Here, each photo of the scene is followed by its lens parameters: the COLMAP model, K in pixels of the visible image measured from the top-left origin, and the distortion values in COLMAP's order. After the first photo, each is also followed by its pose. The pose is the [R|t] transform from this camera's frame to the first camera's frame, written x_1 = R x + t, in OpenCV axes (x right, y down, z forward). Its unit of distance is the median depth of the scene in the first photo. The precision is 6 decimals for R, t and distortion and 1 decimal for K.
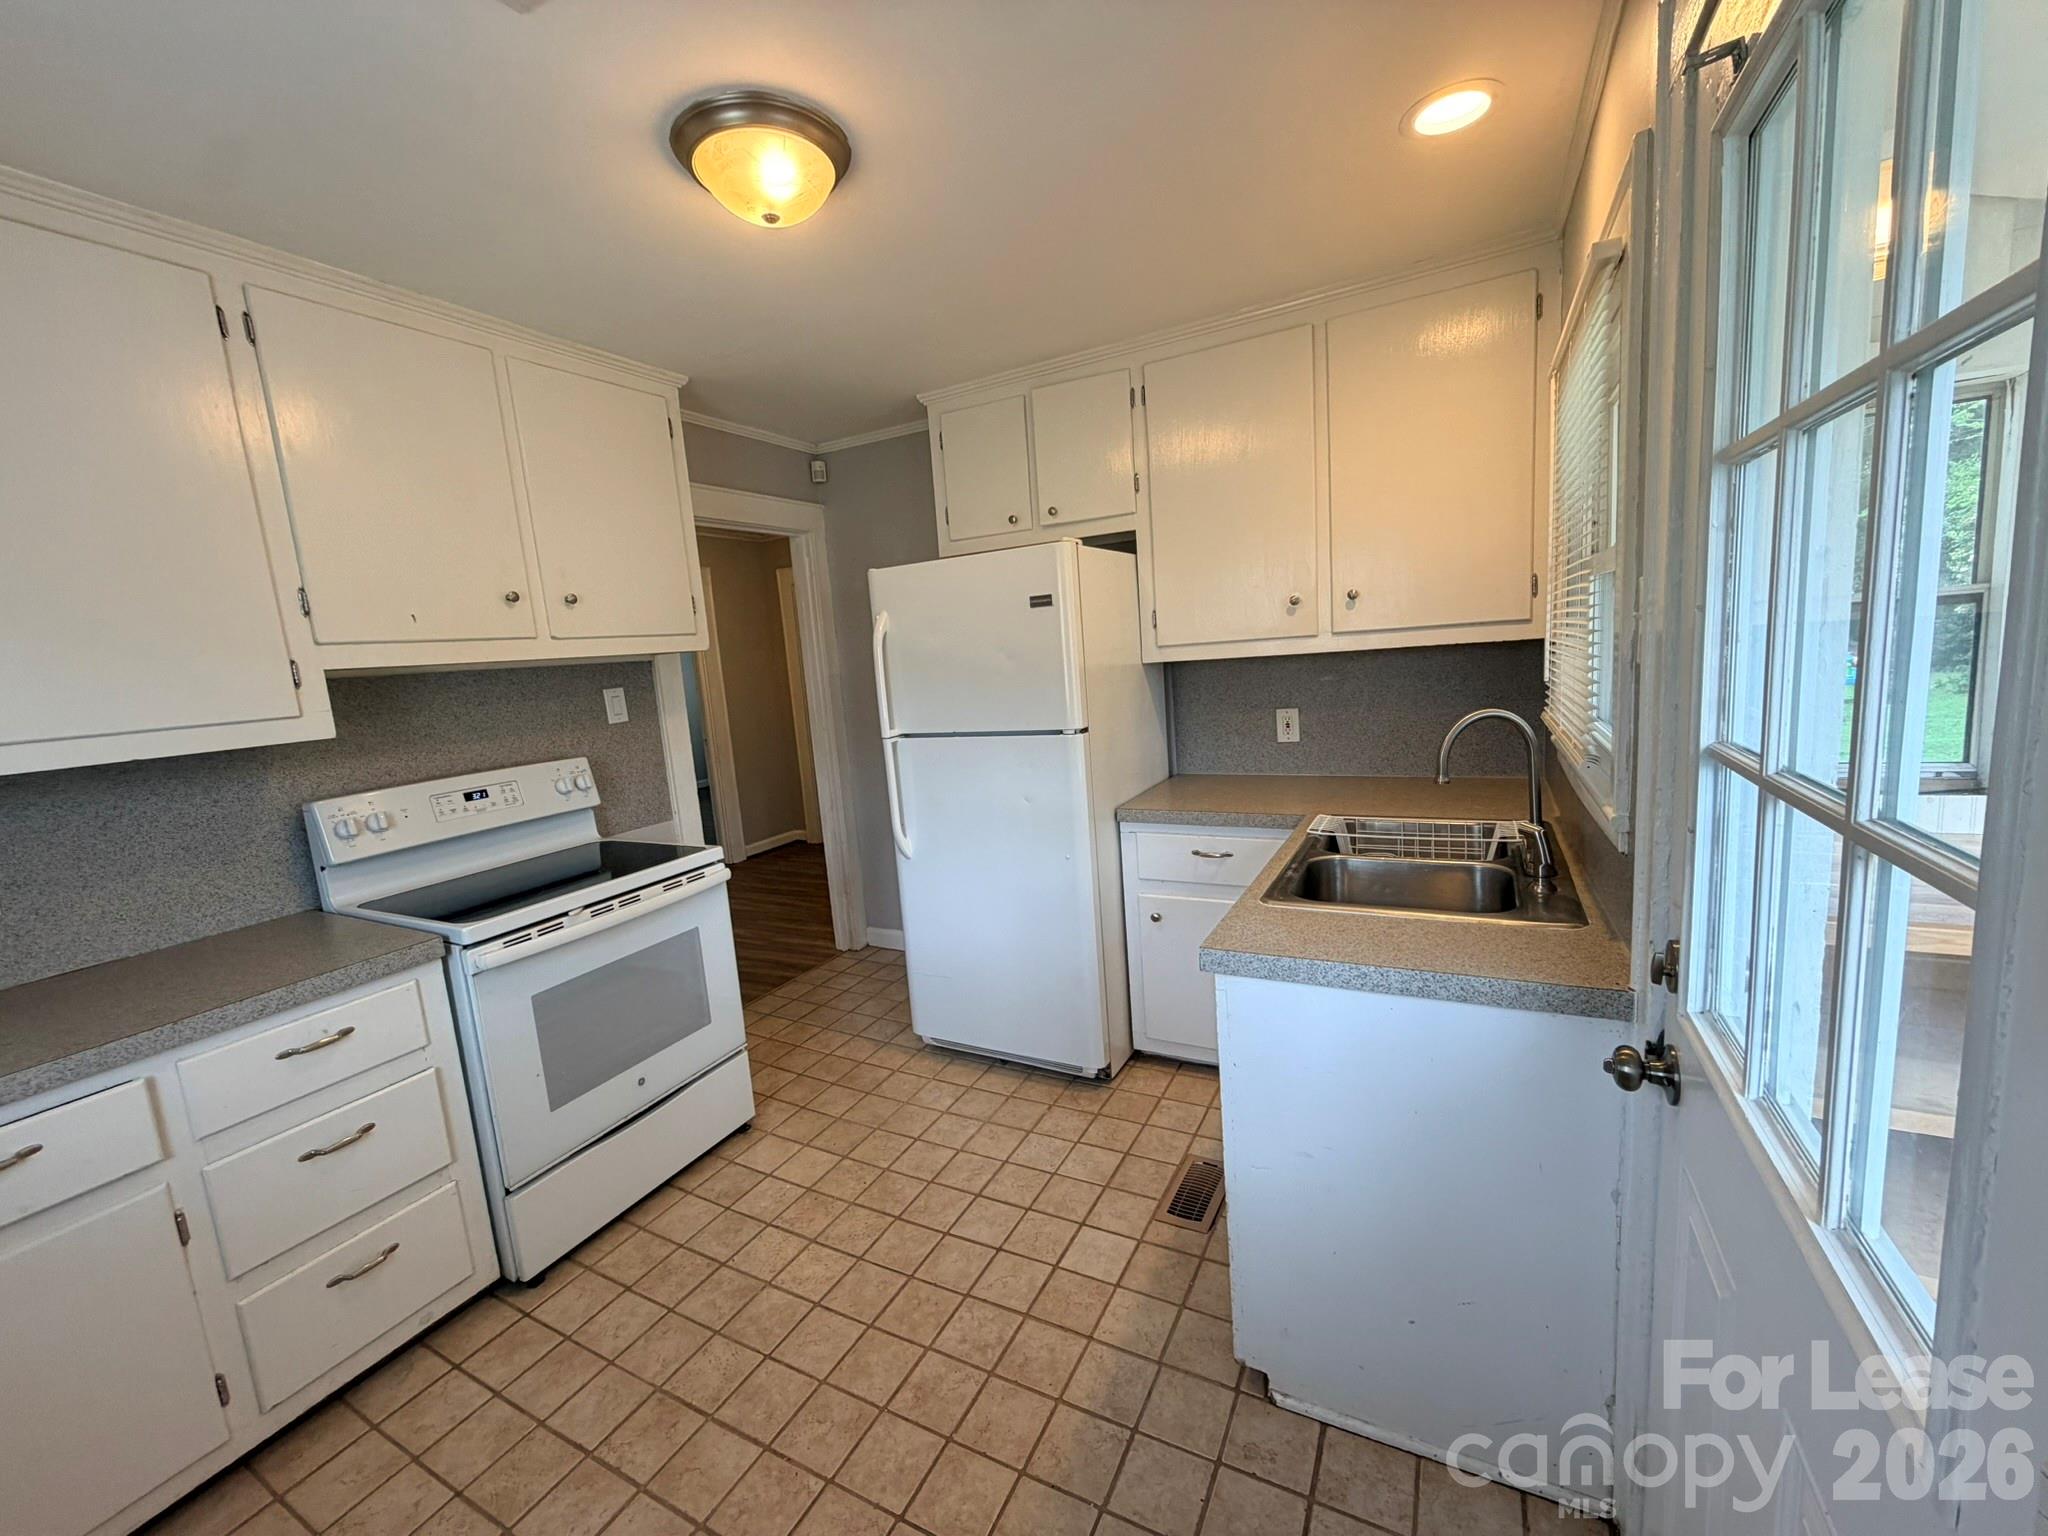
lens RADIAL K [[818.4, 0, 1016.3], [0, 818.4, 767.9], [0, 0, 1]] dist [-0.000237, 0.000086]
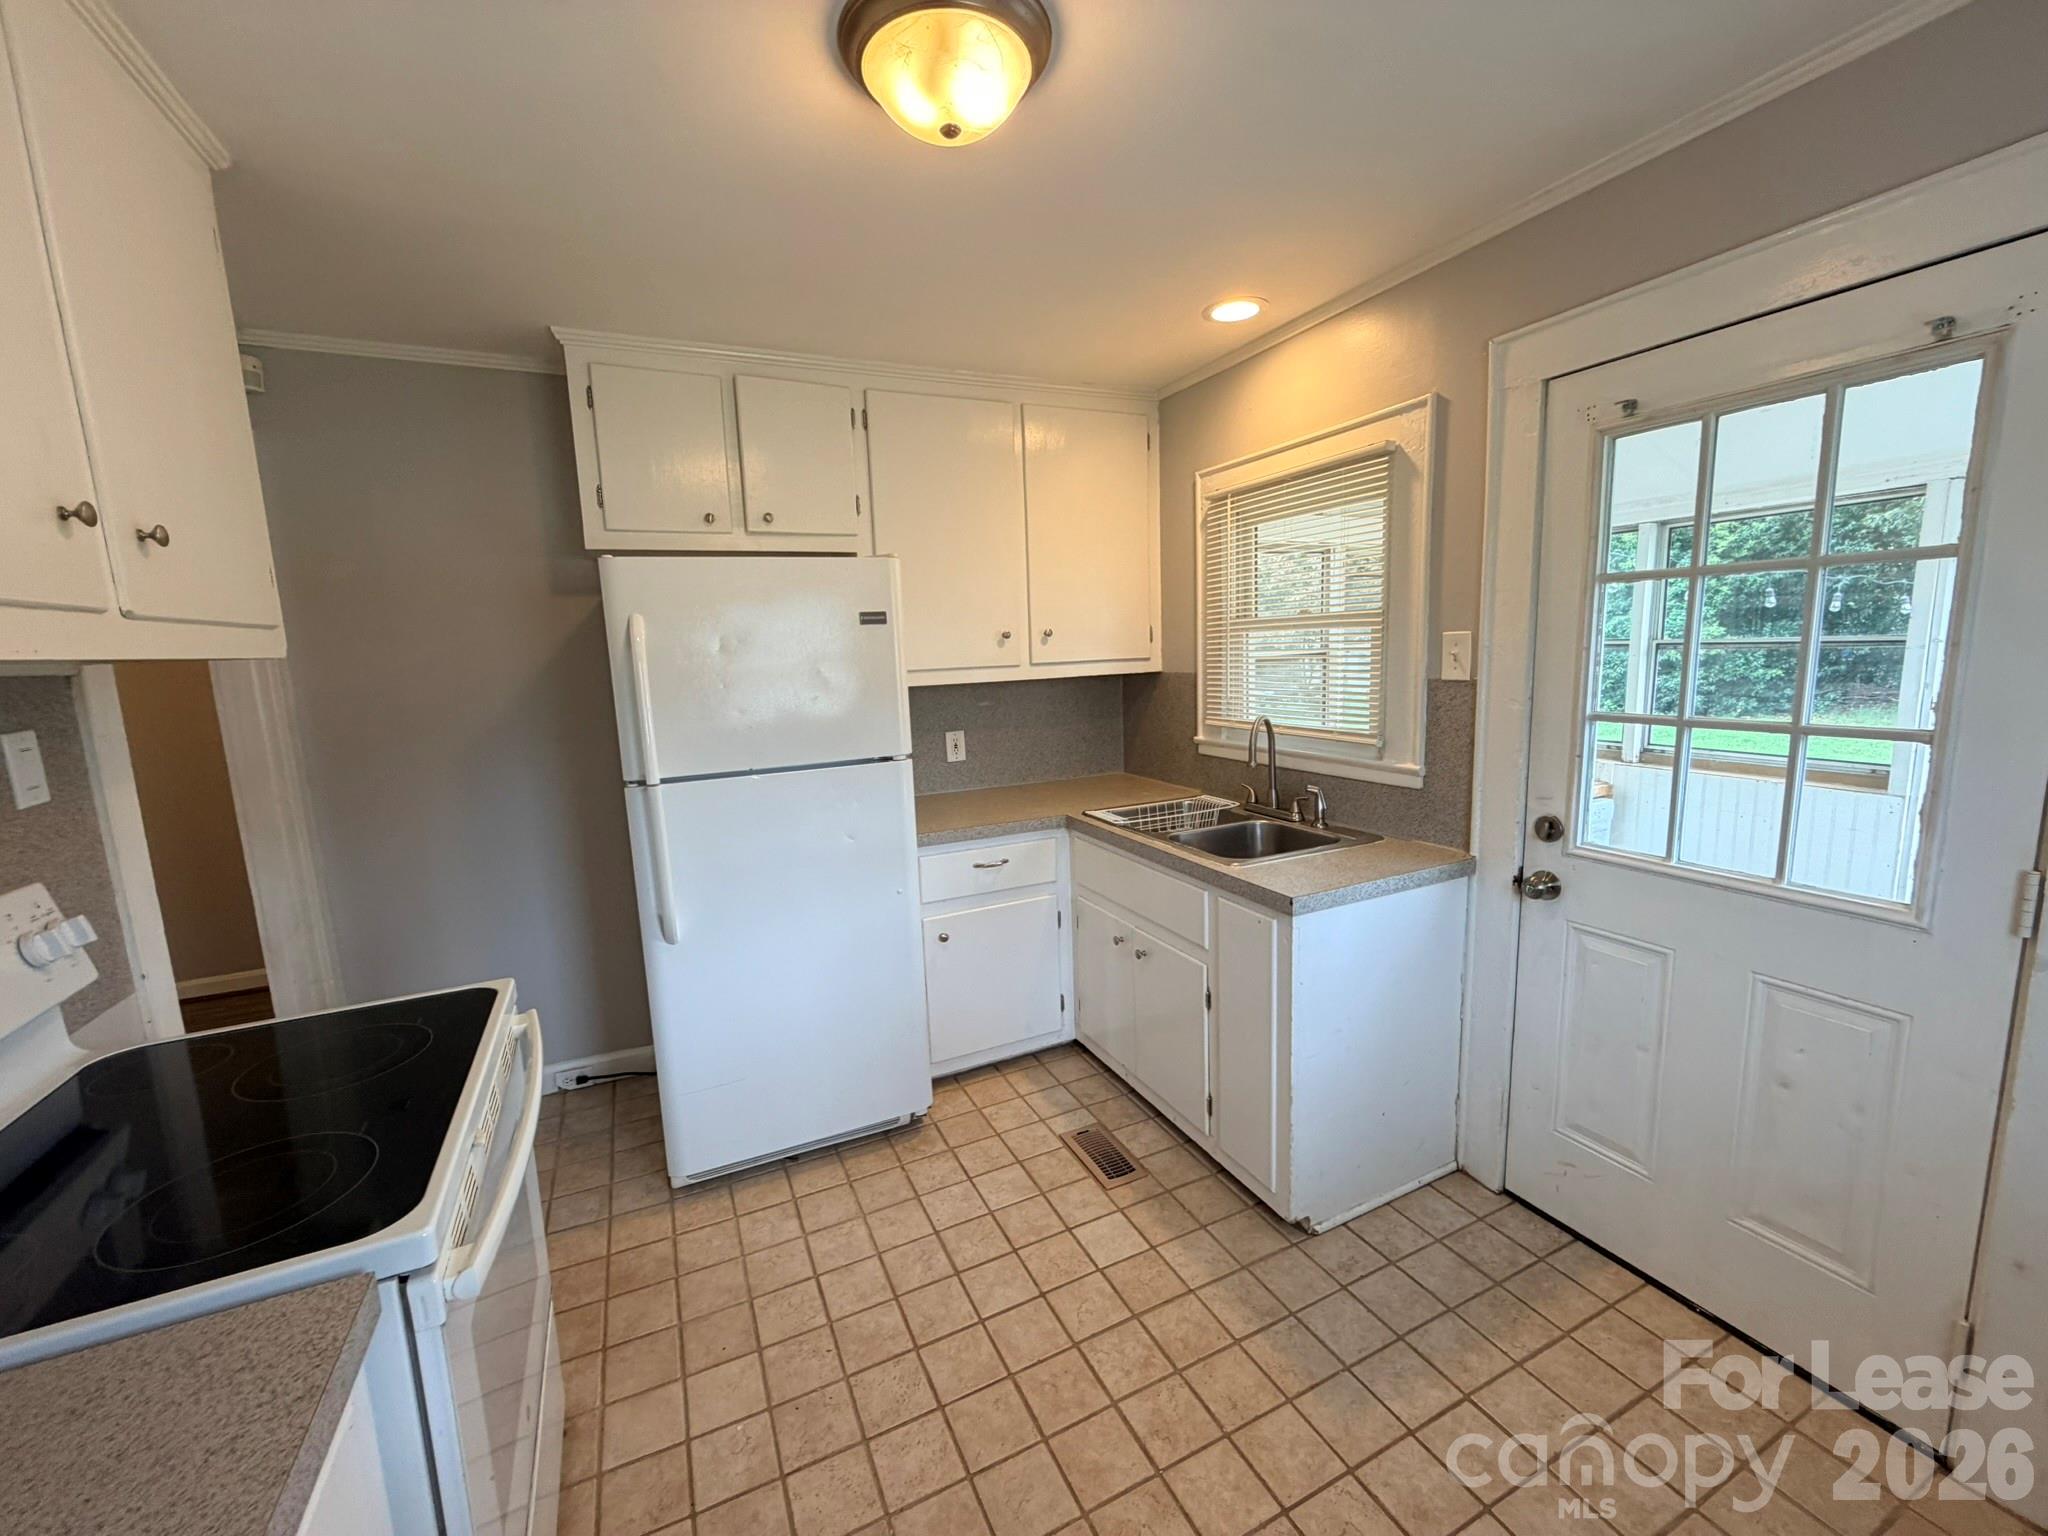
lens RADIAL K [[818.4, 0, 1016.3], [0, 818.4, 767.9], [0, 0, 1]] dist [-0.000237, 0.000086]
pose [[0.599409, -0.067727, 0.797573, -0.625640], [0.109158, 0.994022, 0.002372, -0.020351], [-0.792965, 0.085639, 0.603218, 0.331311]]
